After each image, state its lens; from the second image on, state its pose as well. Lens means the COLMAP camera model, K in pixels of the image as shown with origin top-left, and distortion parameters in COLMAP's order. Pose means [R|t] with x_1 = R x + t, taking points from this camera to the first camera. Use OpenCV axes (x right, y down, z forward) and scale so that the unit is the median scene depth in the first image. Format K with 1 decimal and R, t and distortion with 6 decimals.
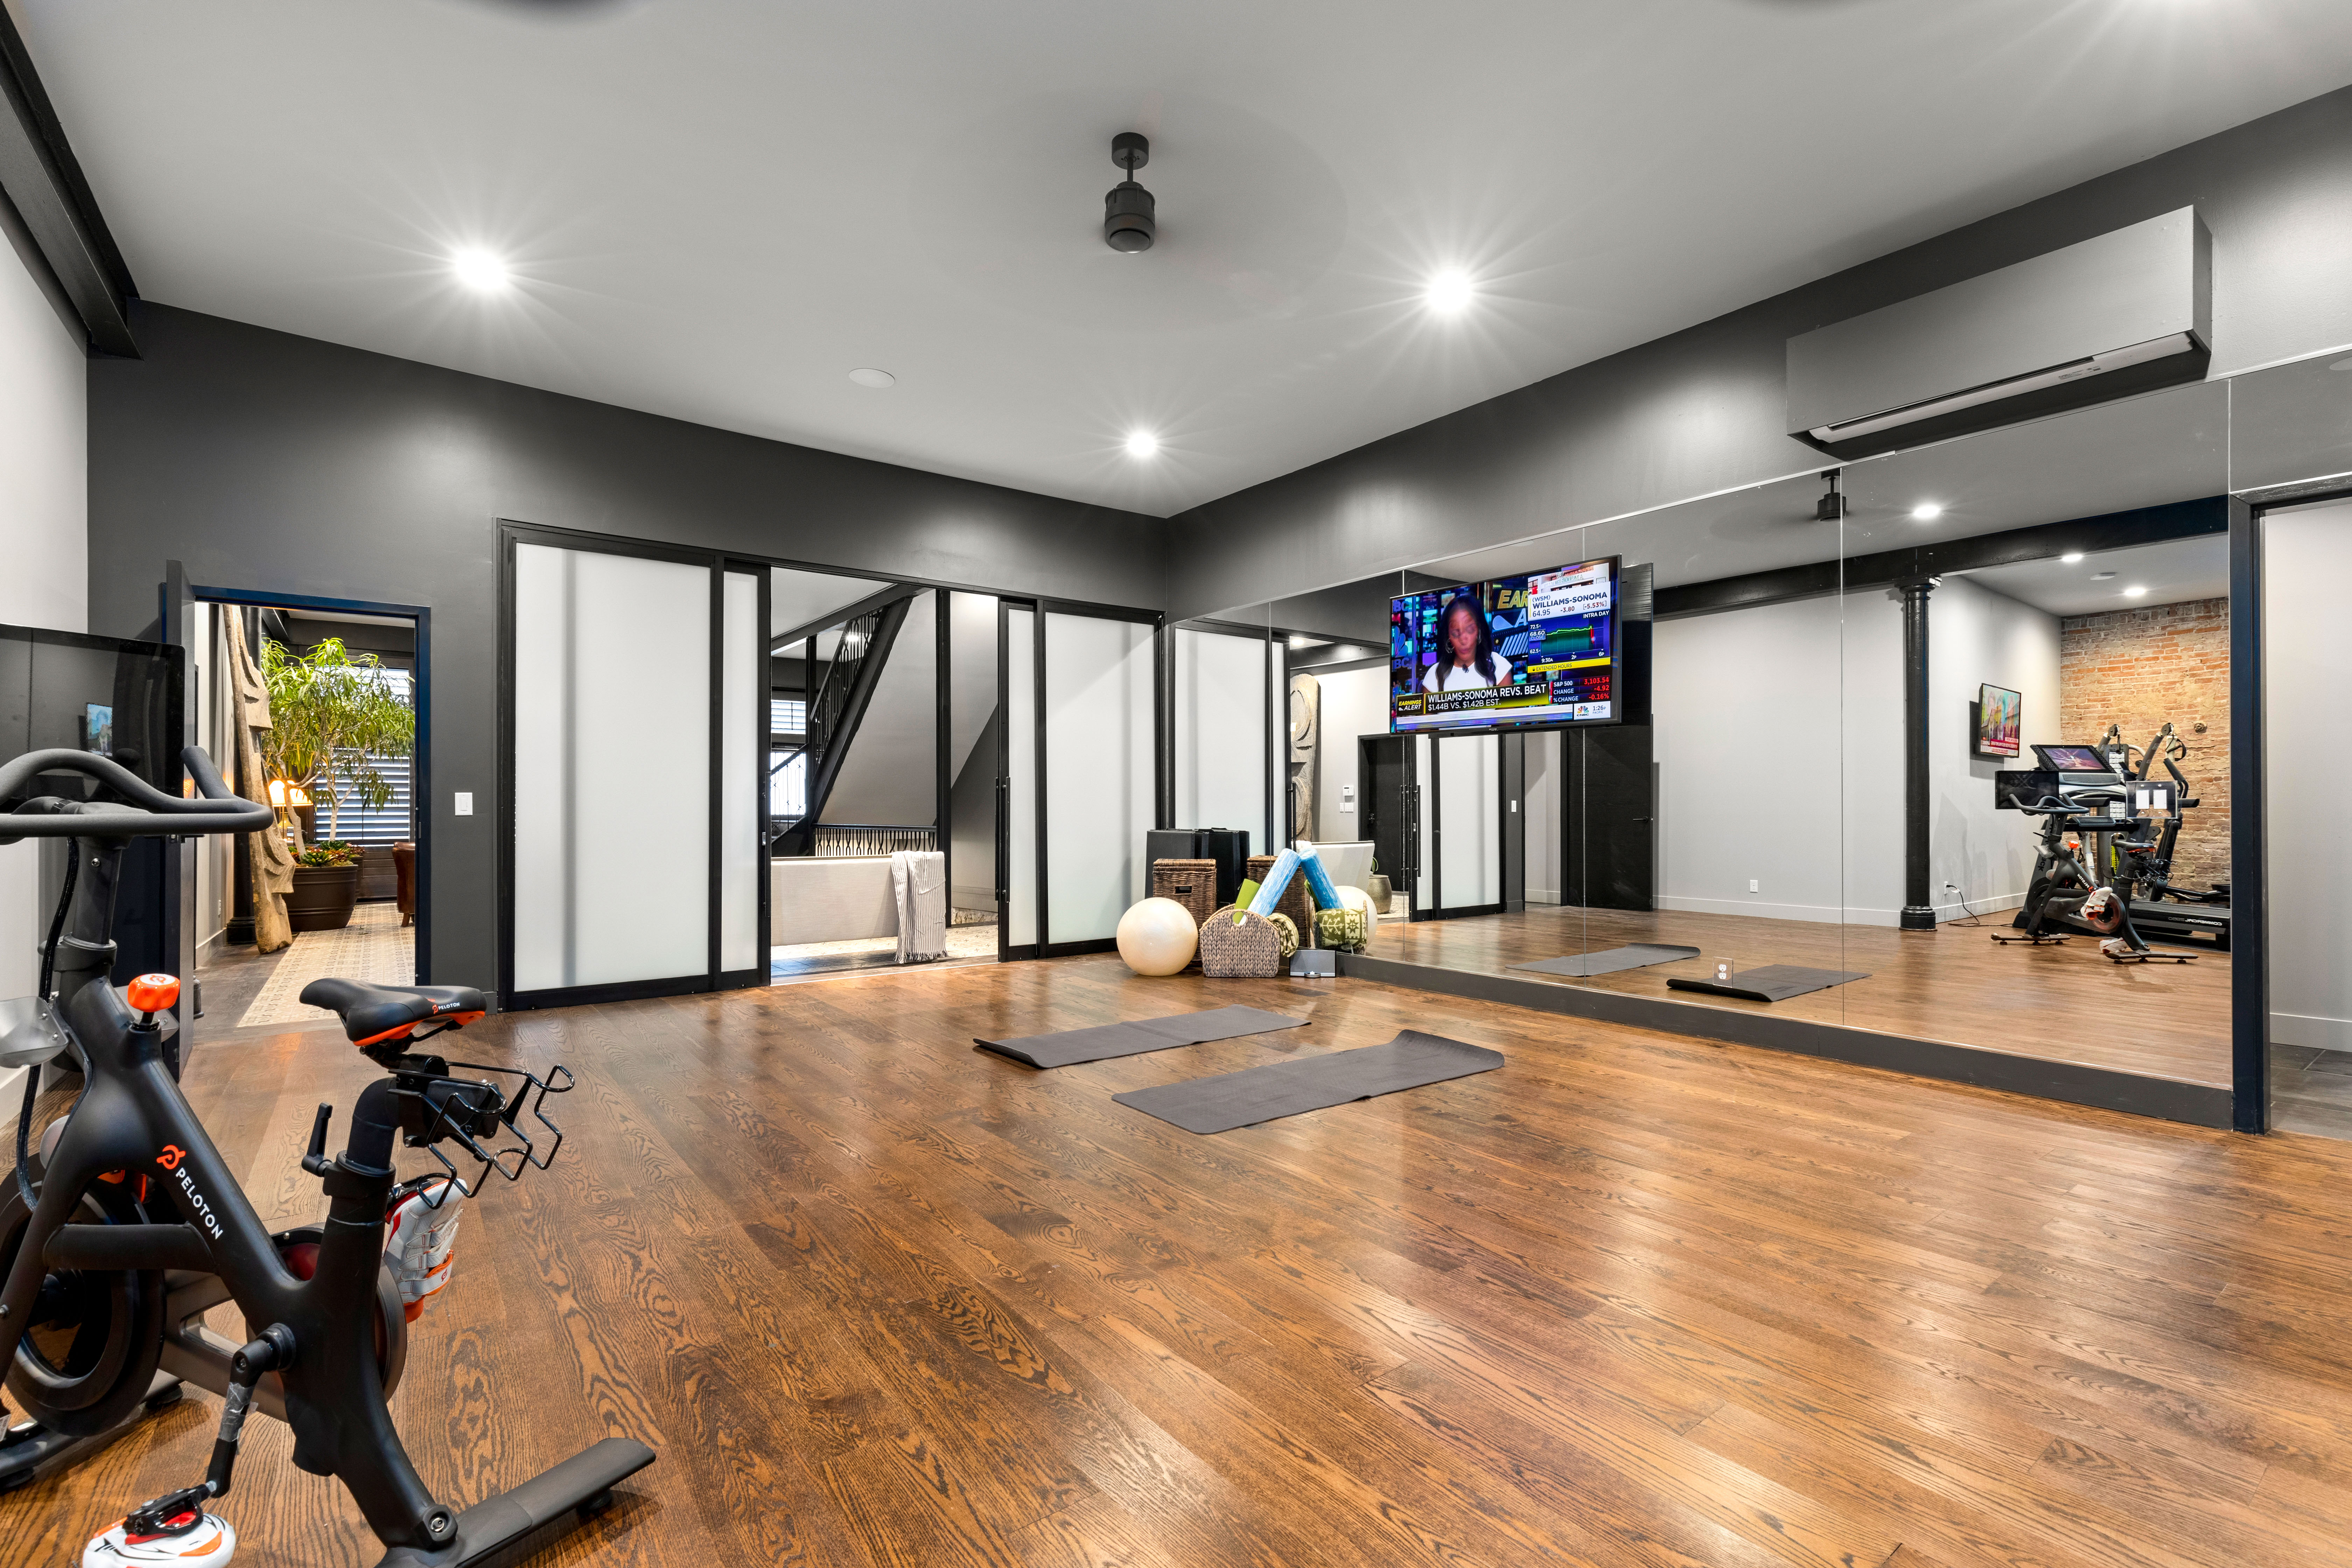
lens RADIAL K [[1081.9, 0, 1174.4], [0, 1081.9, 803.6], [0, 0, 1]] dist [-0.001987, -0.000271]
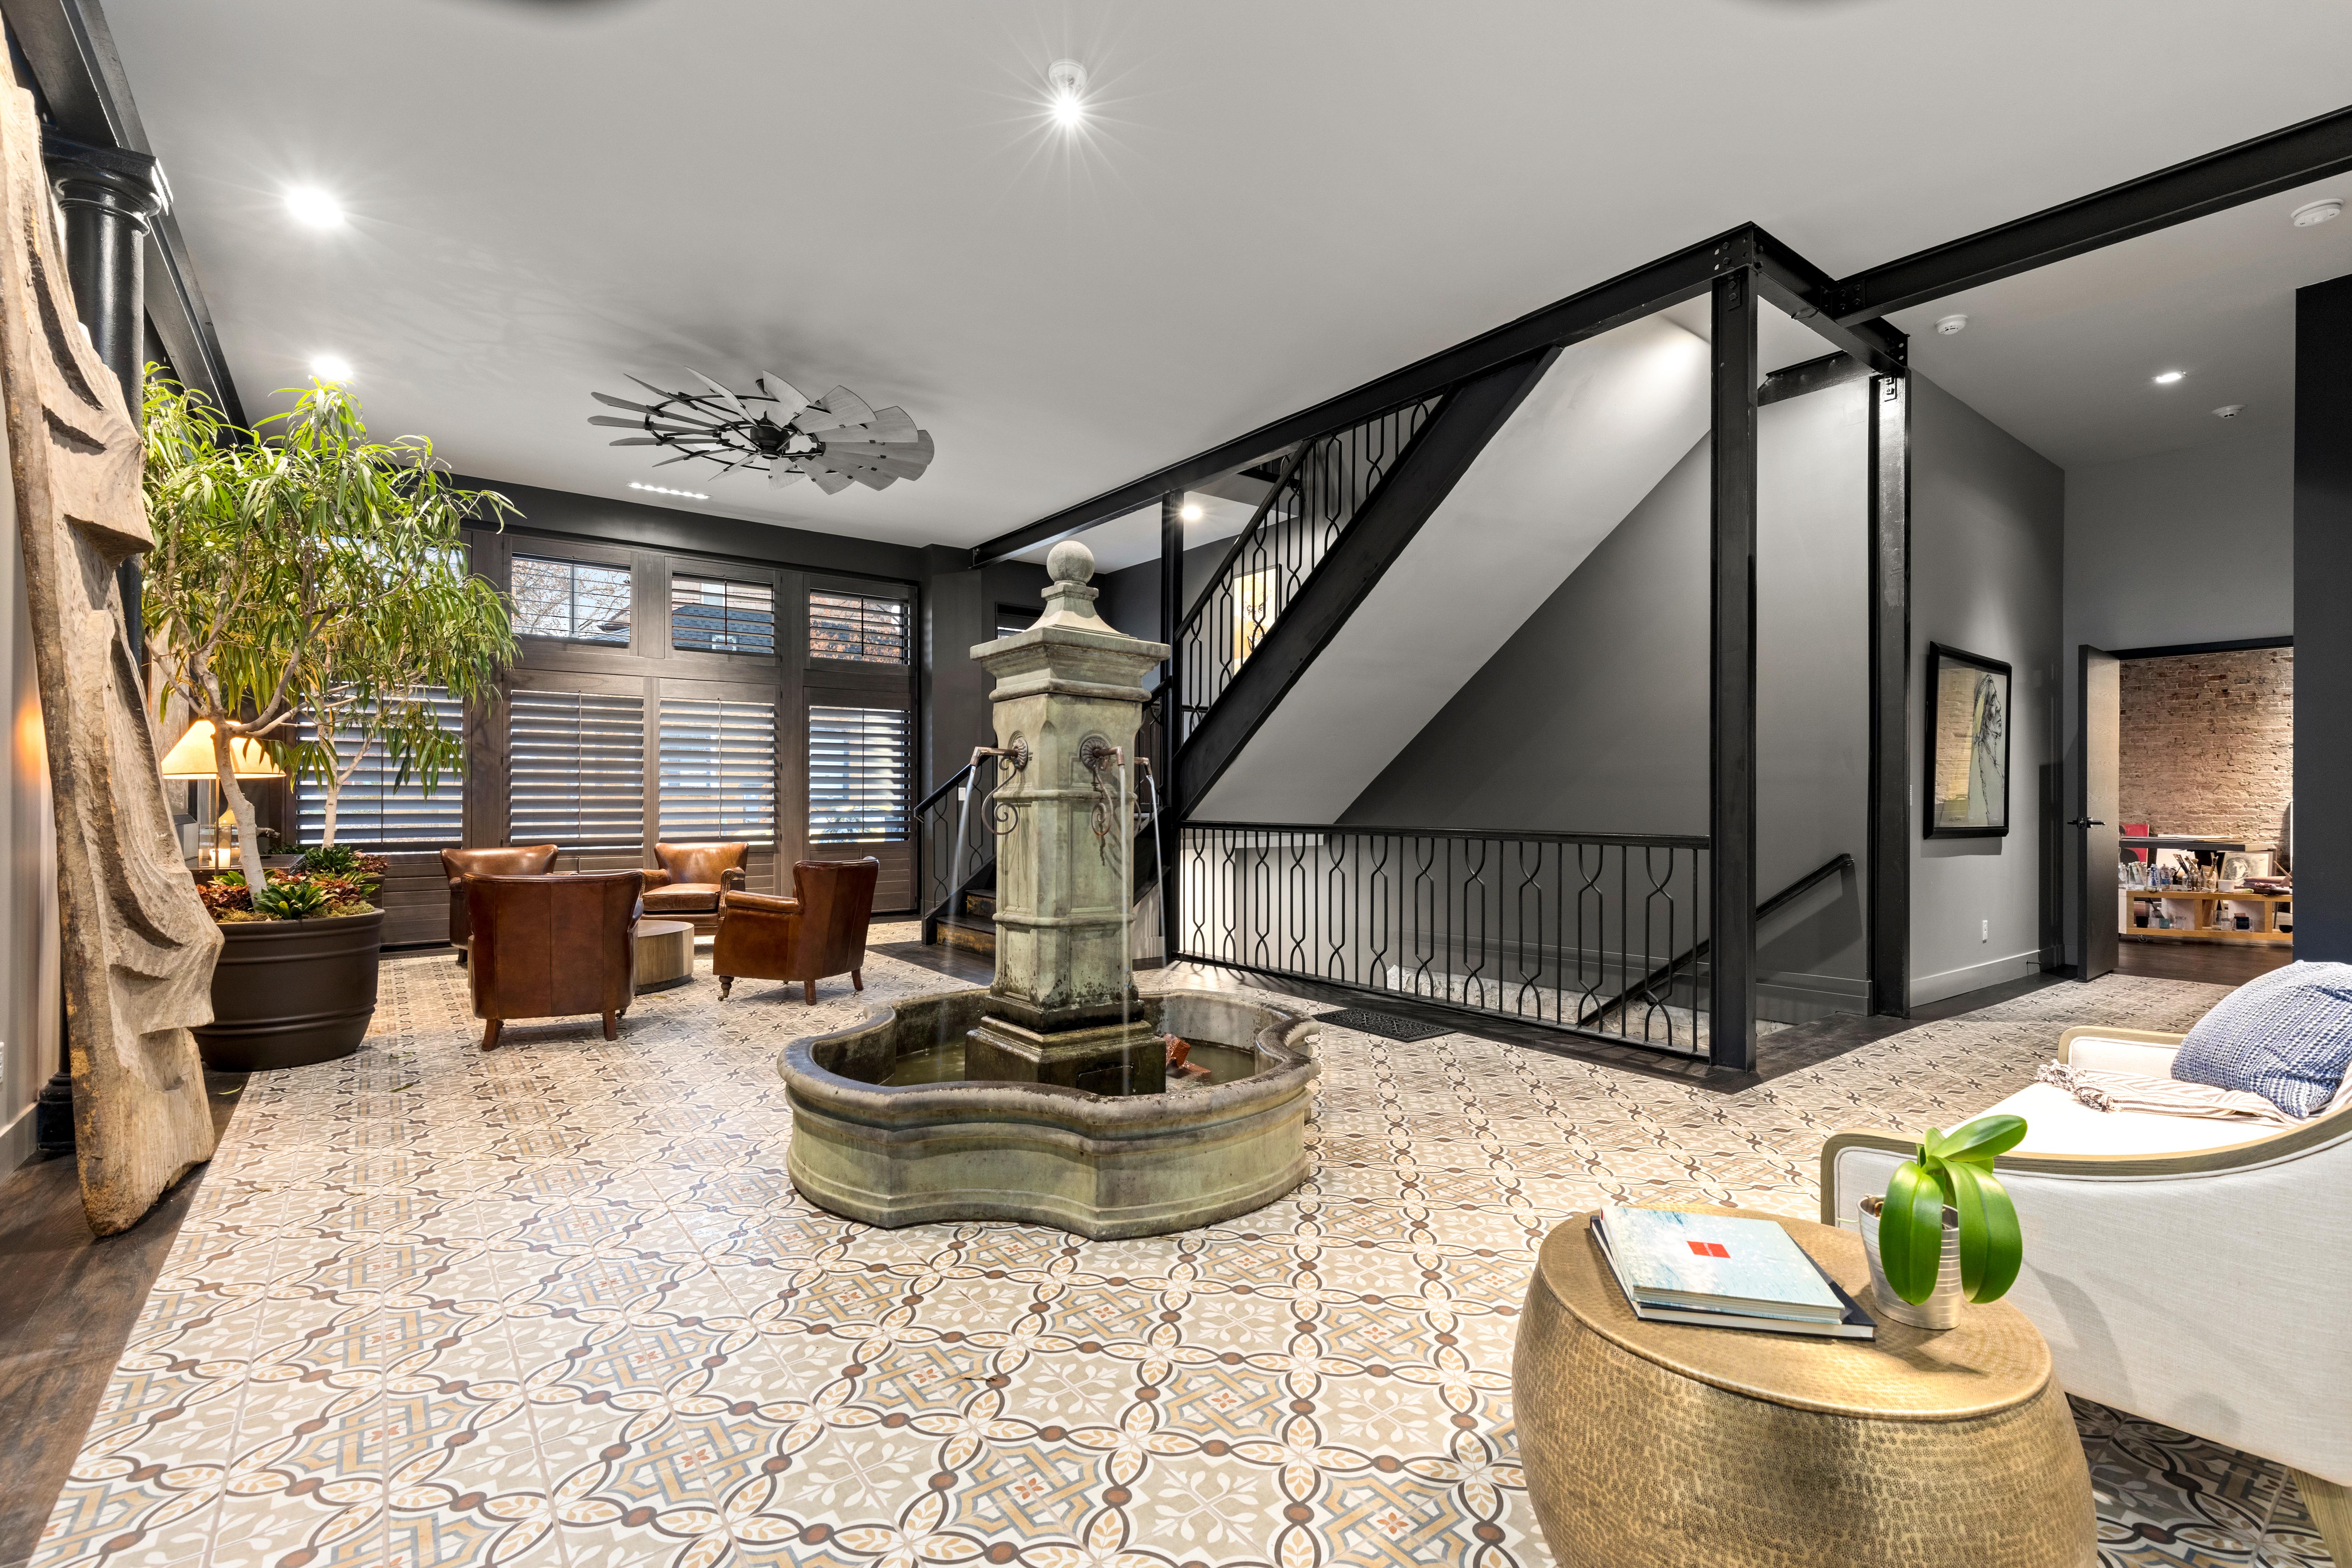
lens RADIAL K [[1081.9, 0, 1181.6], [0, 1081.9, 785.3], [0, 0, 1]] dist [-0.001987, -0.000271]
pose [[0.999977, 0.003861, 0.005626, -0.432972], [-0.003847, 0.999989, -0.002514, 0.005107], [-0.005636, 0.002492, 0.999981, 0.556517]]
